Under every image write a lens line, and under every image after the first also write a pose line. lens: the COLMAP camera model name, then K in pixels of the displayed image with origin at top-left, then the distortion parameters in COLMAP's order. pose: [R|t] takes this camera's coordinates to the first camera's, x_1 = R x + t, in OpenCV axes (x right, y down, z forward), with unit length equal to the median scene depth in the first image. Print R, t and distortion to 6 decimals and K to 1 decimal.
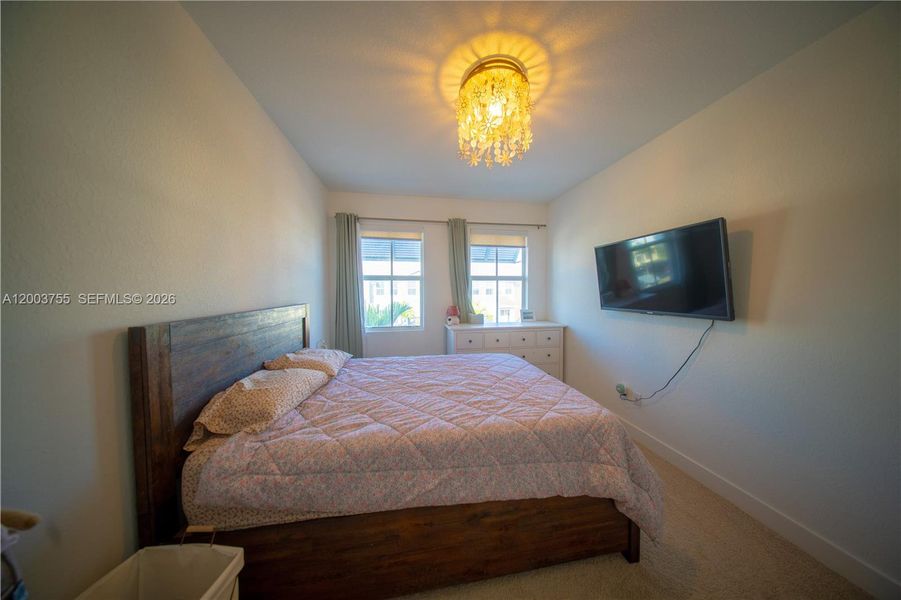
lens RADIAL K [[264.1, 0, 451.6], [0, 264.1, 297.5], [0, 0, 1]] dist [0.013432, -0.003945]
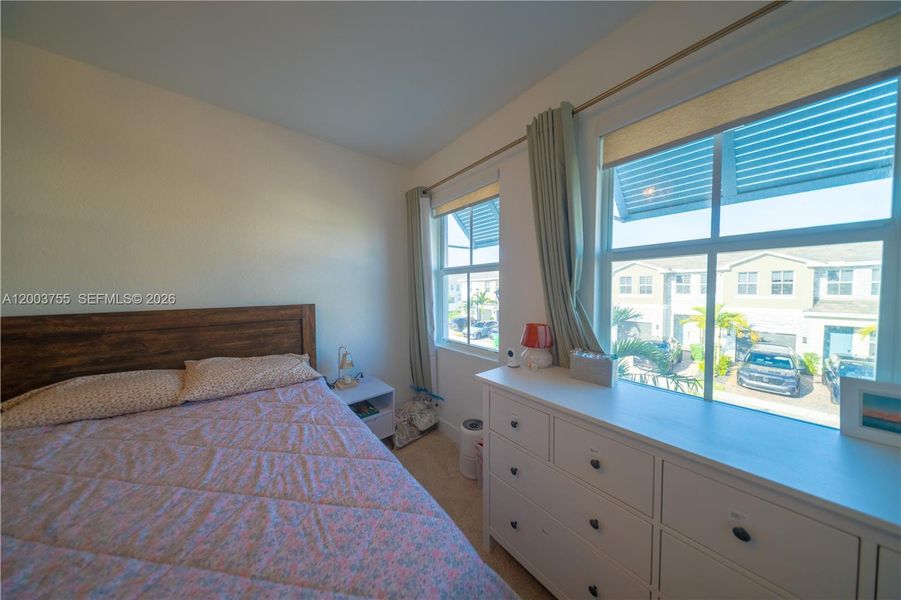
lens RADIAL K [[264.1, 0, 451.6], [0, 264.1, 297.5], [0, 0, 1]] dist [0.013432, -0.003945]
pose [[0.497727, 0.026001, -0.866944, 0.326889], [-0.017004, 0.999651, 0.020218, -0.017693], [0.867167, 0.004679, 0.497996, 0.692057]]
